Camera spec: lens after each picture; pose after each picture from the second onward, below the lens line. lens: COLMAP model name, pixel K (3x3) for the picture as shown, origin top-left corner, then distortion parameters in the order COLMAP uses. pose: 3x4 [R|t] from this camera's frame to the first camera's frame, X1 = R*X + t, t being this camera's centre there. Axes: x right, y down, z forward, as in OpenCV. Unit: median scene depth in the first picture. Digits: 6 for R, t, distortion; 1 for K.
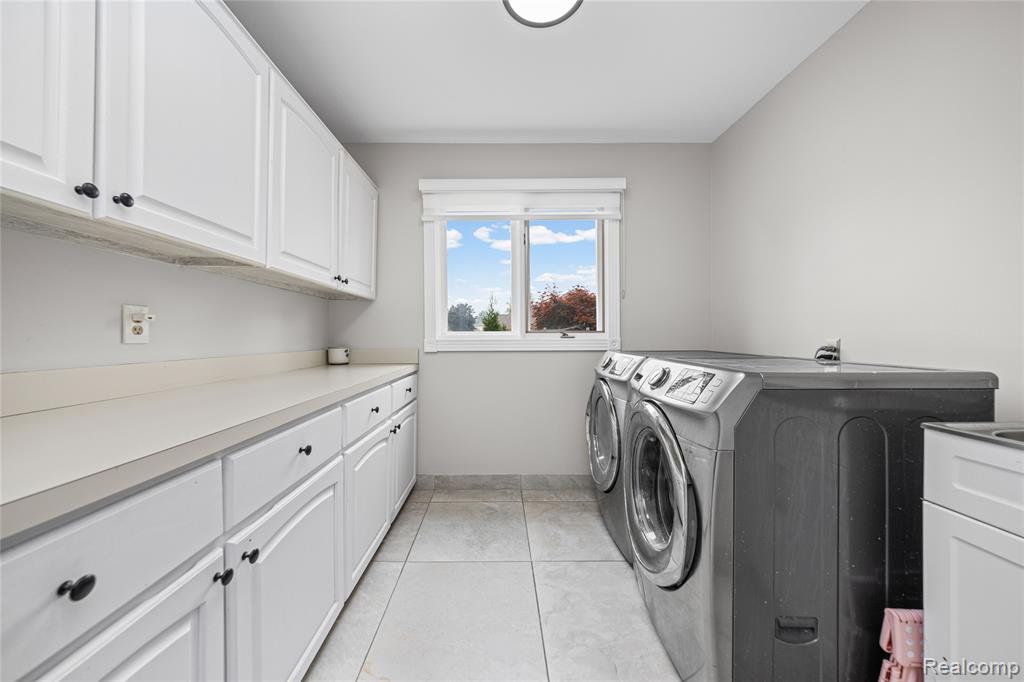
lens RADIAL K [[360.6, 0, 507.9], [0, 360.6, 336.7], [0, 0, 1]] dist [0.002836, -0.000058]
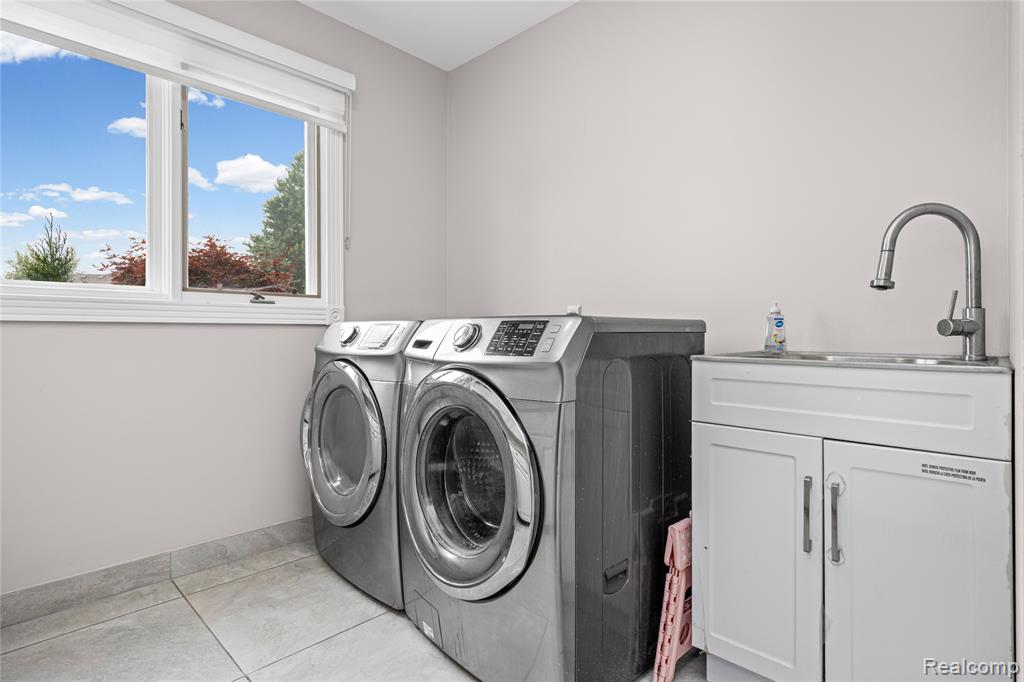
lens RADIAL K [[512.0, 0, 511.5], [0, 512.0, 337.1], [0, 0, 1]] dist [0.010349, 0.000765]
pose [[0.699335, -0.002169, 0.714791, -0.182600], [0.003761, 0.999993, -0.000645, 0.070798], [-0.714784, 0.003139, 0.699338, 0.102089]]
